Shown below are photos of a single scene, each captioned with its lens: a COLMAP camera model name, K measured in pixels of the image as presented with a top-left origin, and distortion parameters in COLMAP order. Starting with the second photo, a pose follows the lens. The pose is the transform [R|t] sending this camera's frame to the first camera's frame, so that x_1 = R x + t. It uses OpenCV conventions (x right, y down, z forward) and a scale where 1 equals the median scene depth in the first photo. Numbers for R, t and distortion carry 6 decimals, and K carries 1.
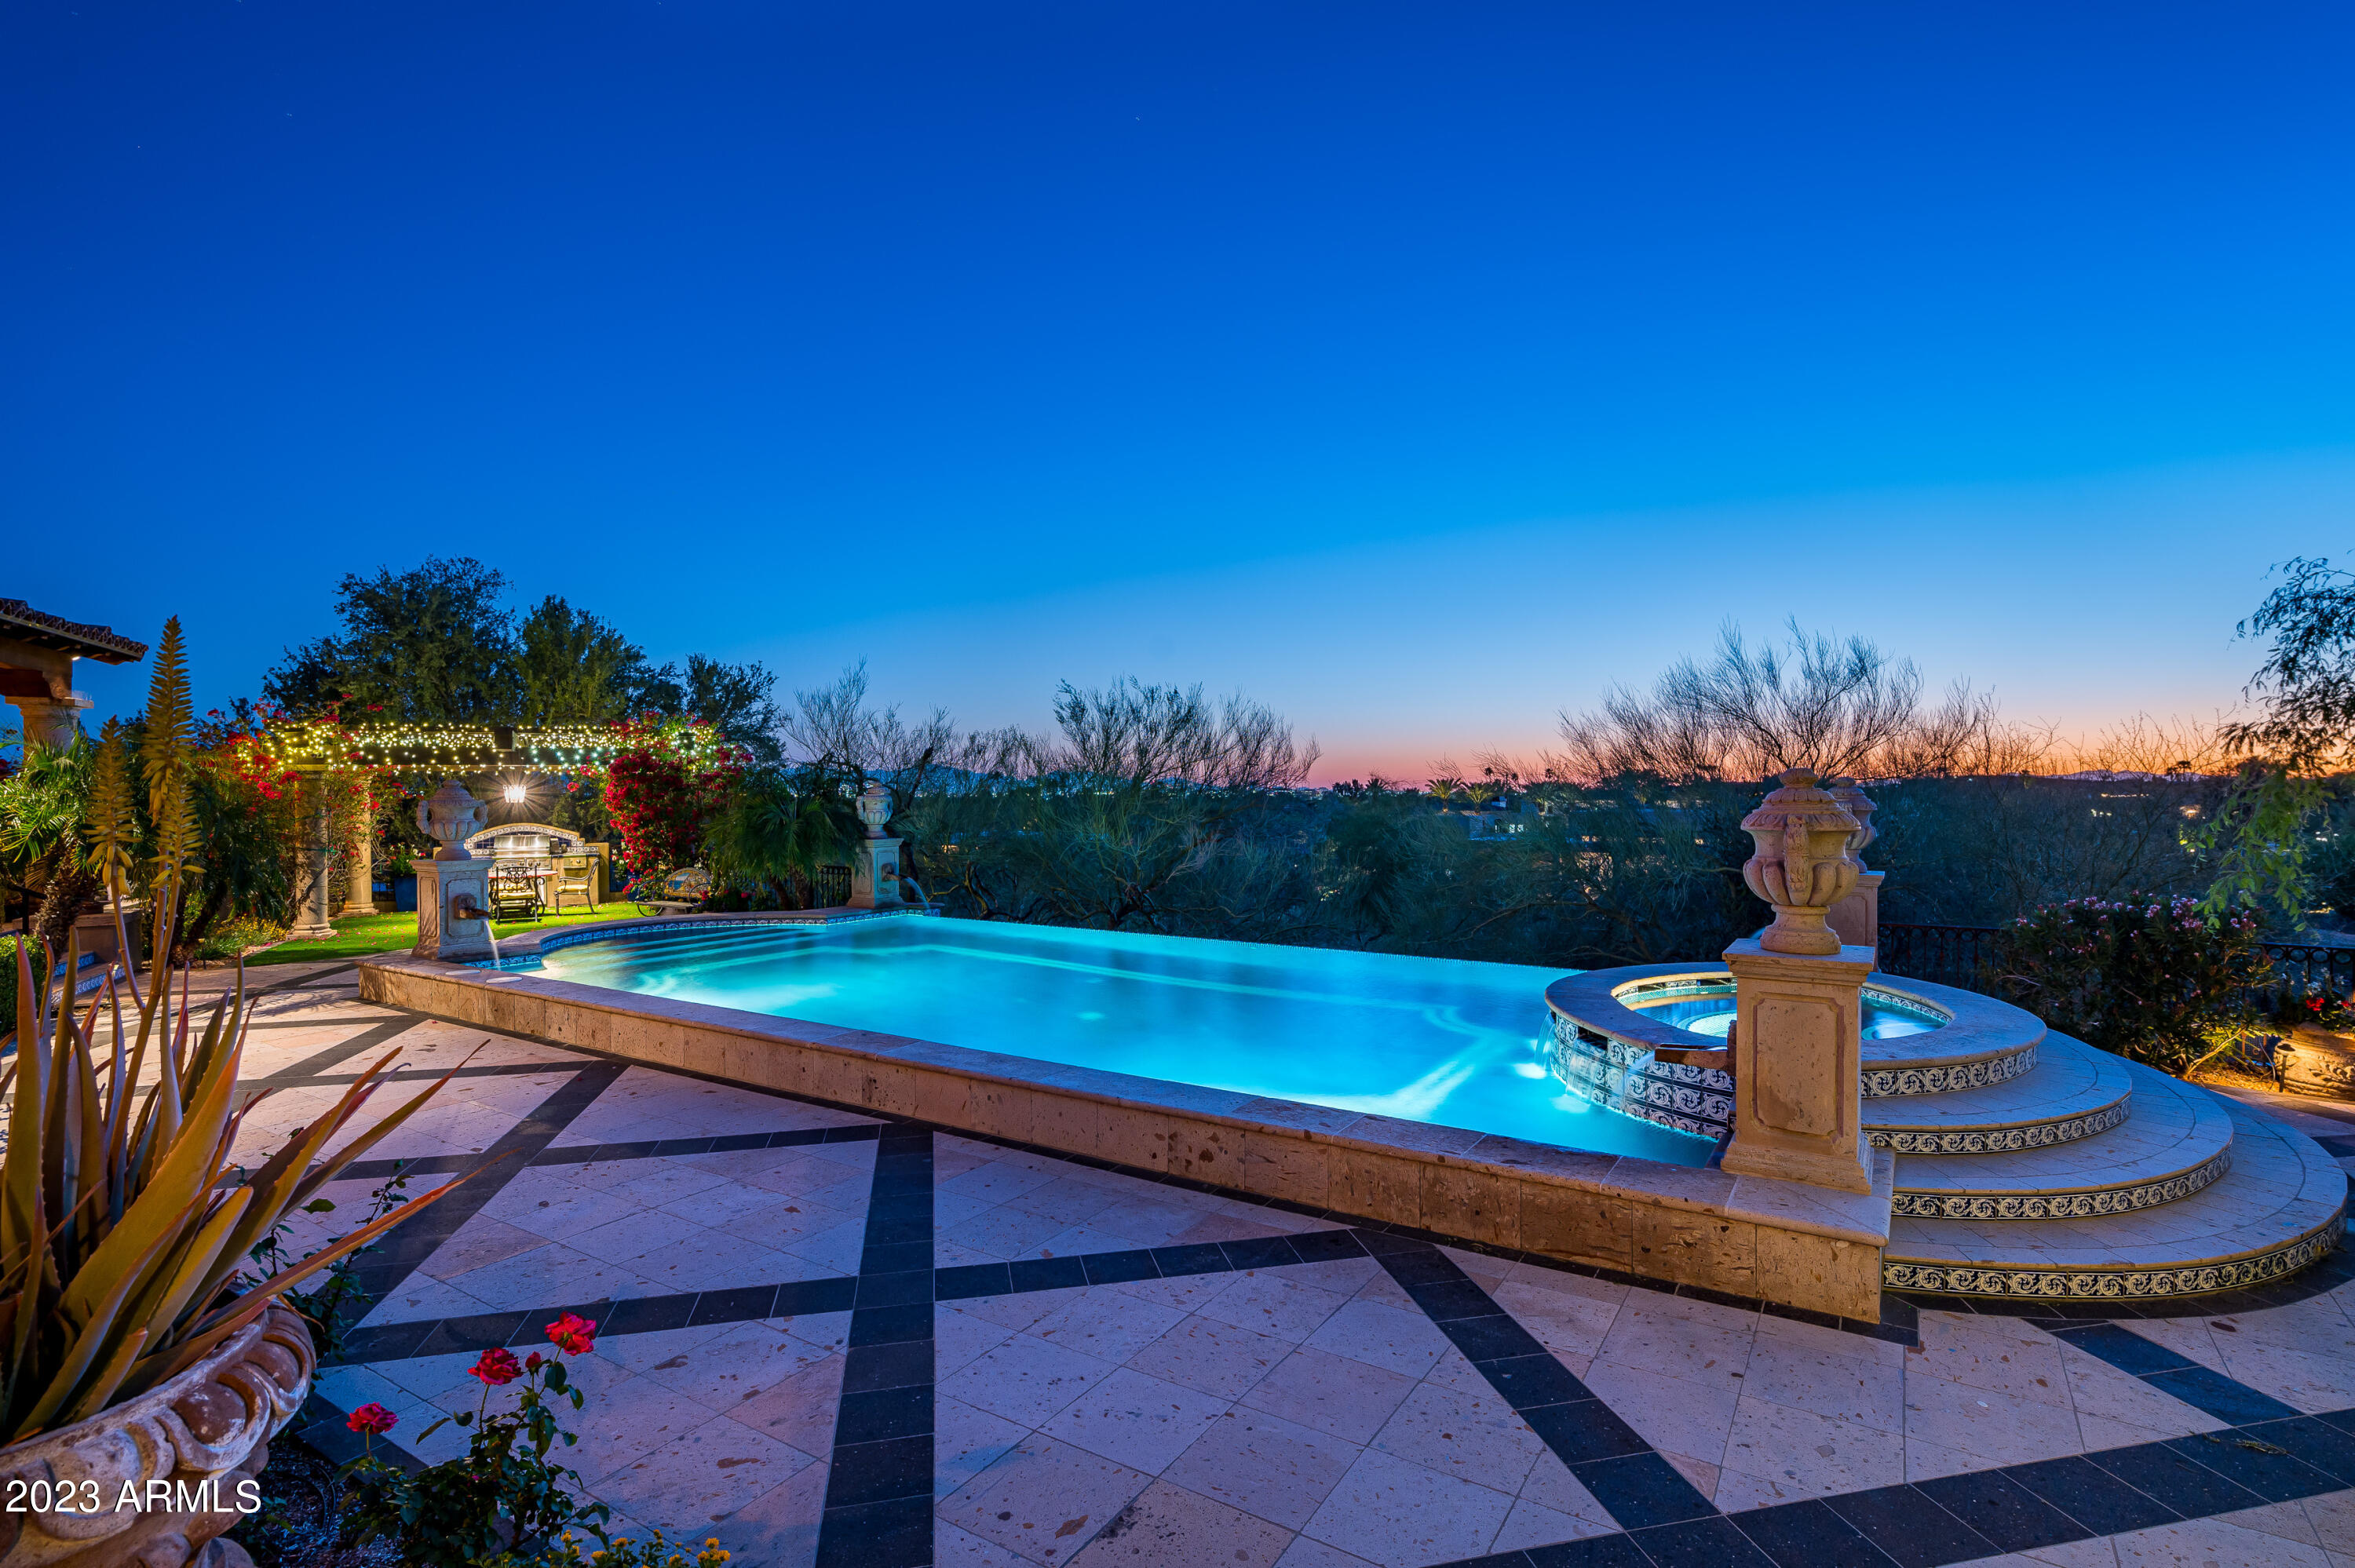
lens RADIAL K [[1118.1, 0, 1177.5], [0, 1118.1, 784.0], [0, 0, 1]] dist [0.000089, -0.000012]
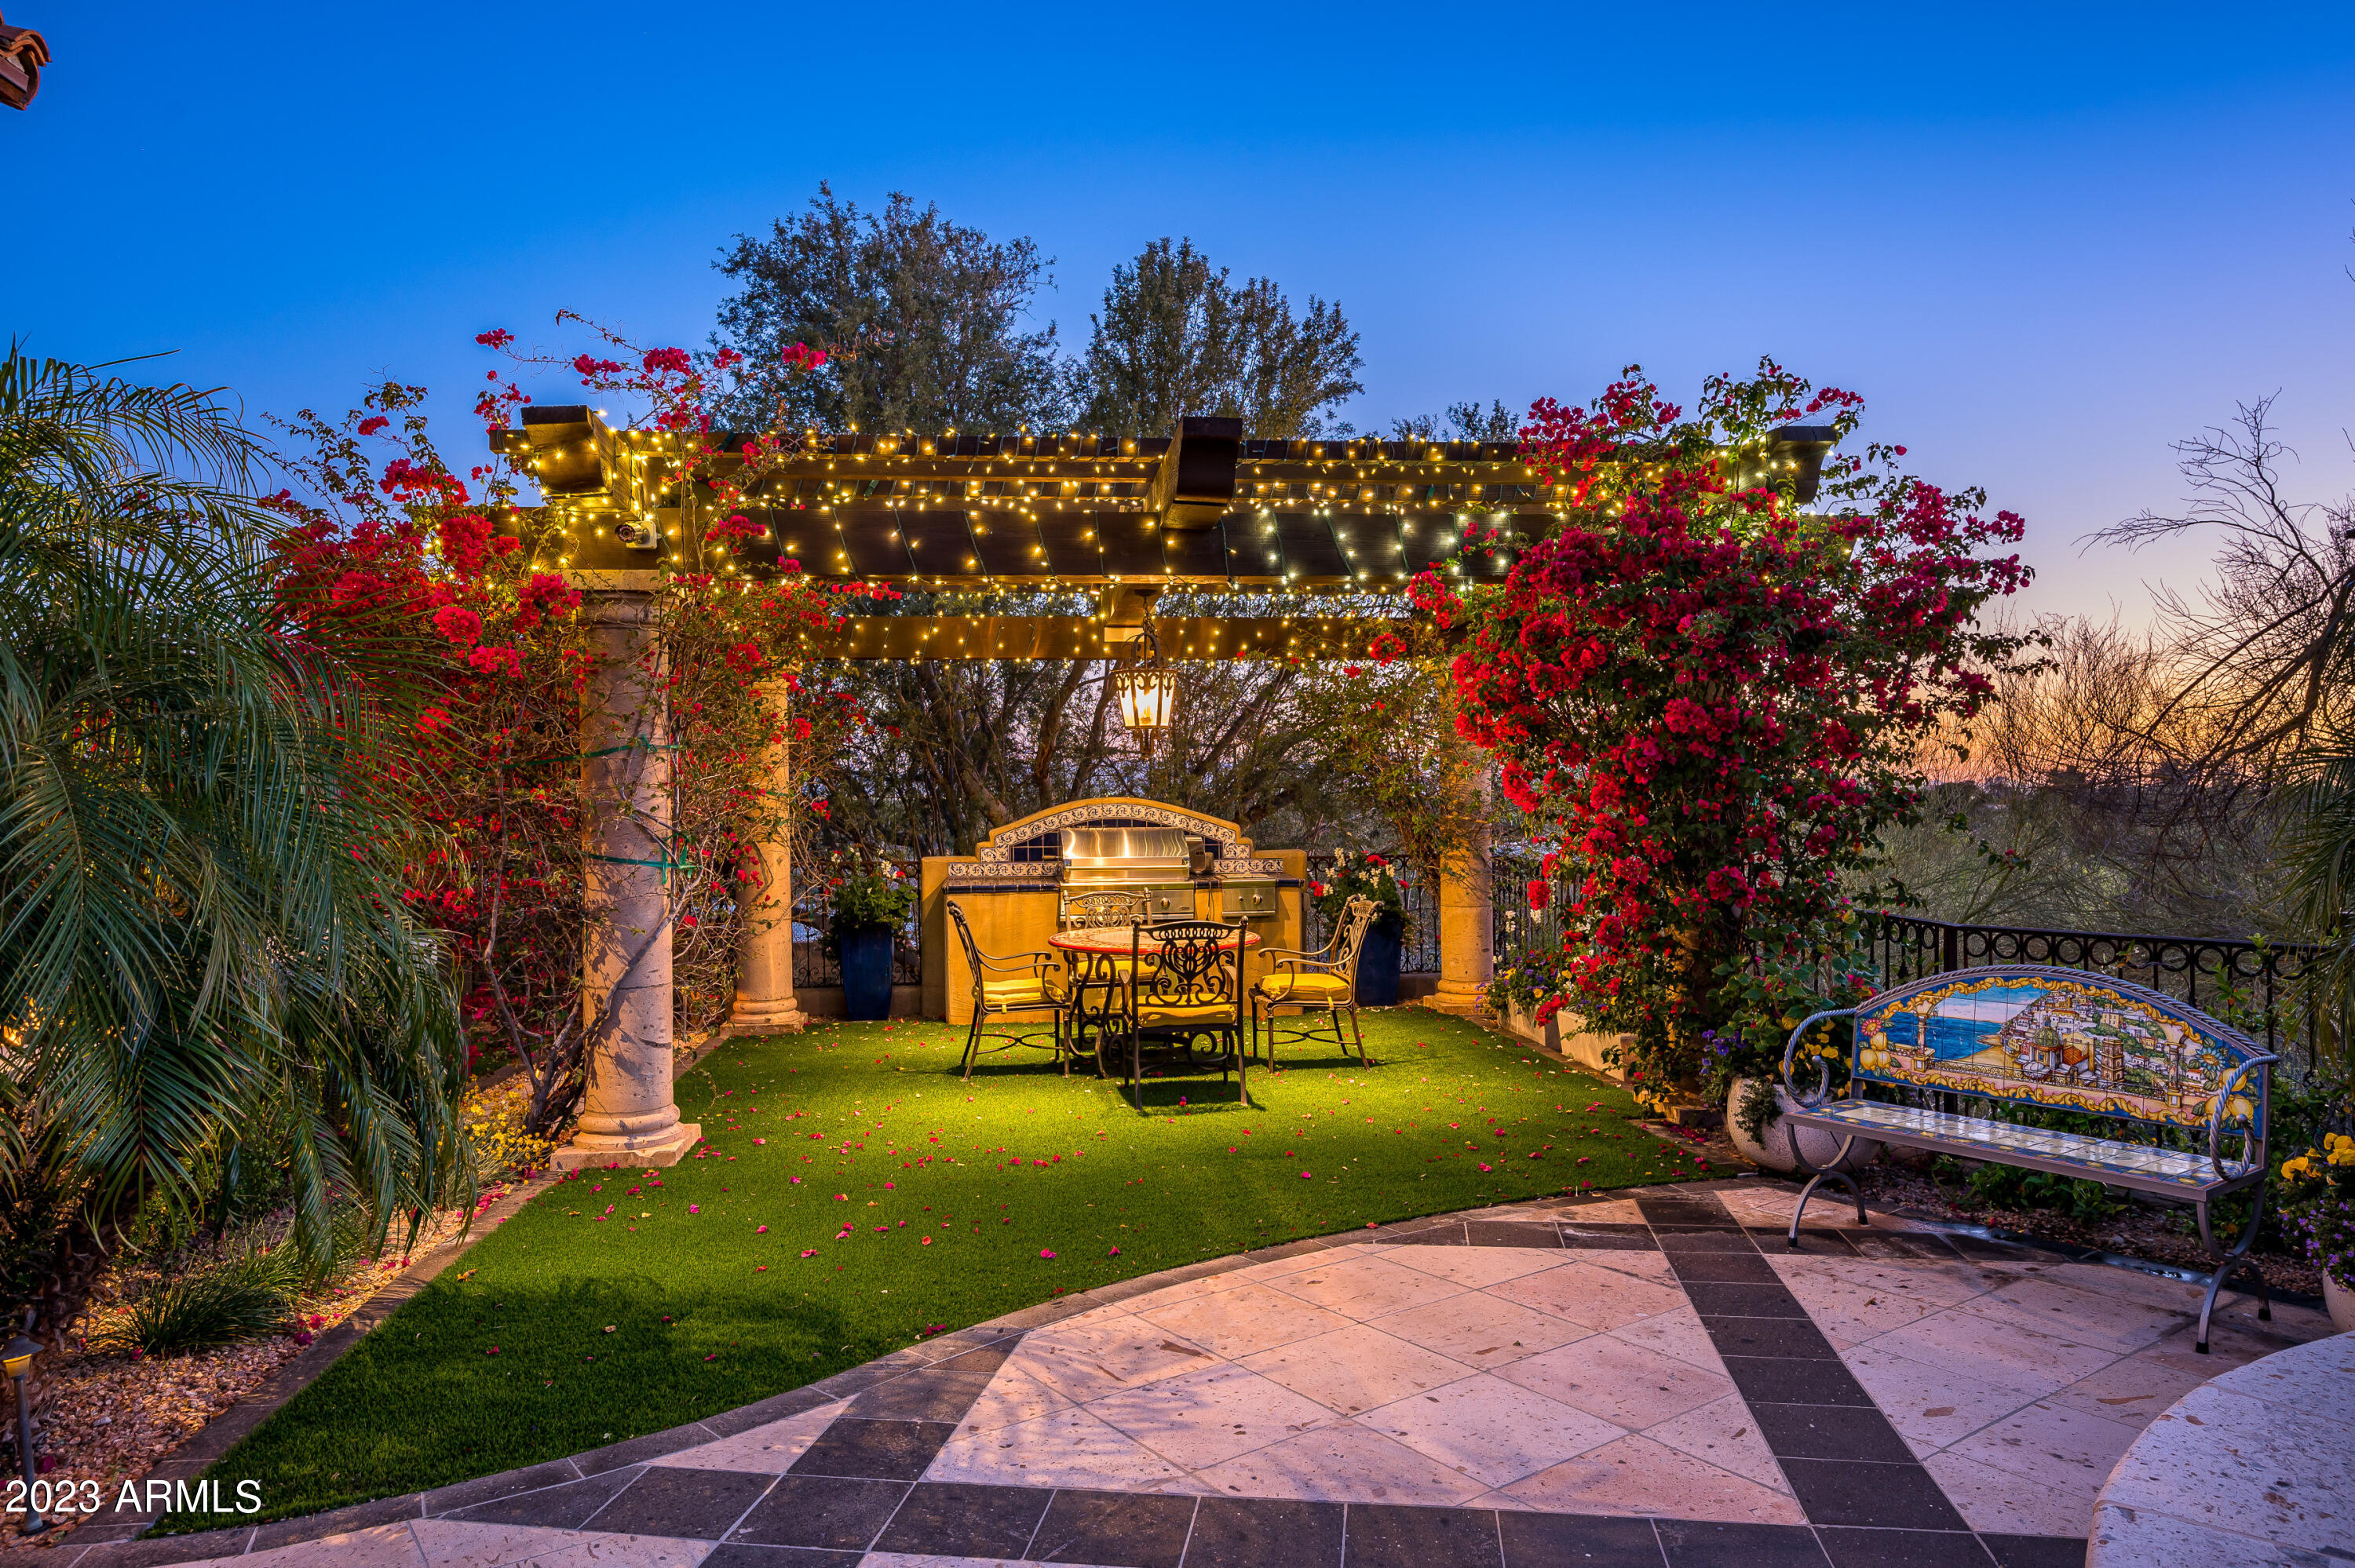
lens RADIAL K [[1493.6, 0, 1177.5], [0, 1493.6, 784.0], [0, 0, 1]] dist [-0.002385, -0.000286]
pose [[0.933159, -0.005426, -0.359424, -0.447389], [0.006242, 0.999980, 0.001110, 0.035309], [0.359411, -0.003280, 0.933174, 0.616701]]
